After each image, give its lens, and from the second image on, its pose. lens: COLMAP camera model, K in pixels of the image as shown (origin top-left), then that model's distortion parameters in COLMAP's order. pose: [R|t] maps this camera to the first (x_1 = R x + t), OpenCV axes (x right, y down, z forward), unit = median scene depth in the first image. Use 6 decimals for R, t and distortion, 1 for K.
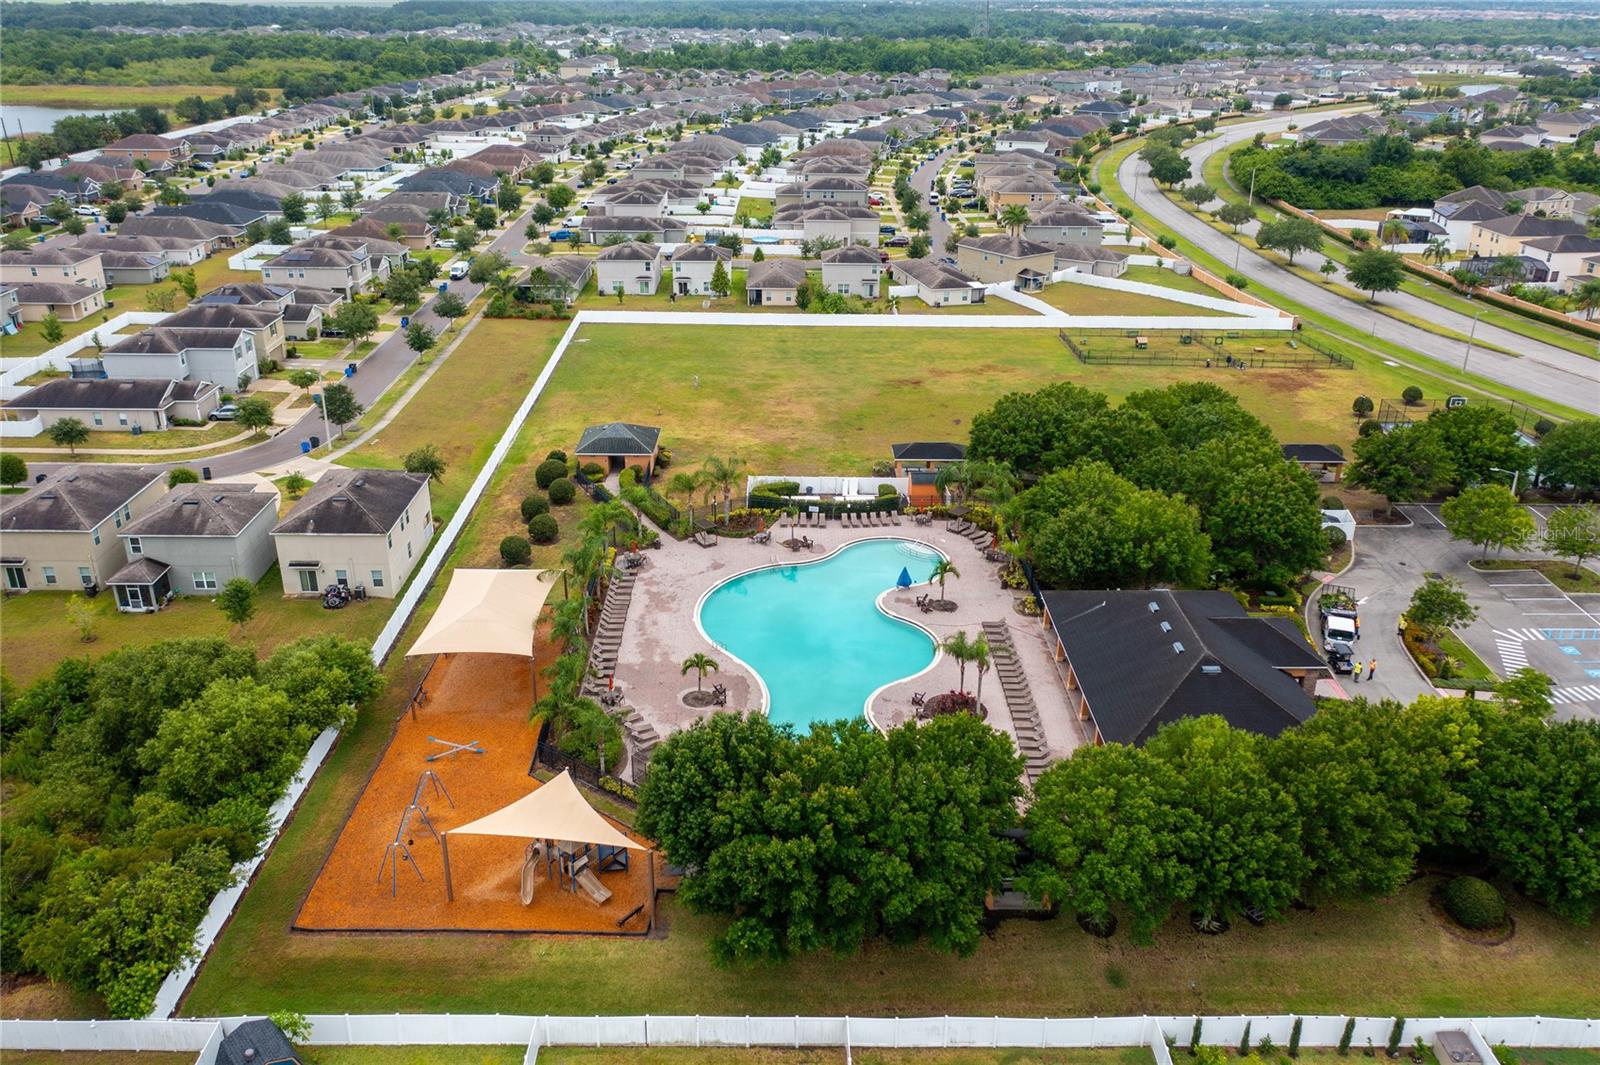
lens RADIAL K [[1314.2, 0, 800.0], [0, 1314.2, 532.5], [0, 0, 1]] dist [-0.004144, -0.005301]
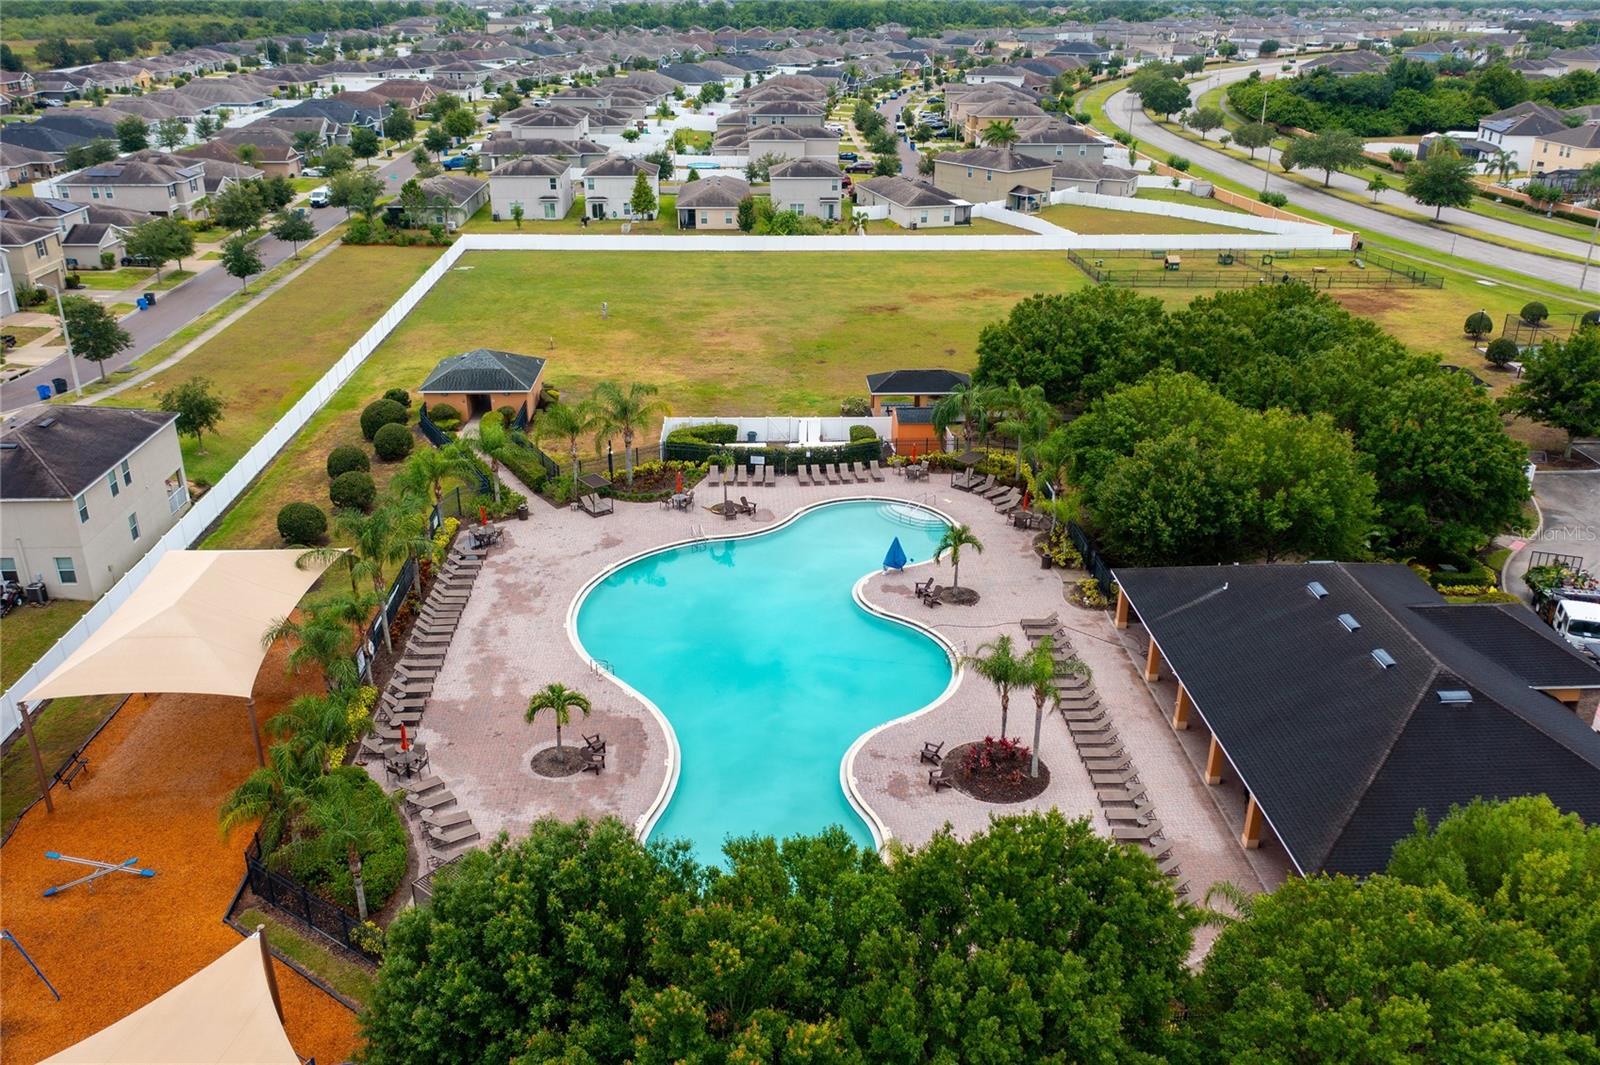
lens RADIAL K [[1314.2, 0, 800.0], [0, 1314.2, 532.5], [0, 0, 1]] dist [-0.004144, -0.005301]
pose [[0.999384, -0.018032, 0.030105, 0.010564], [0.017968, 0.999836, 0.002378, 0.017564], [-0.030143, -0.001836, 0.999544, 0.288284]]
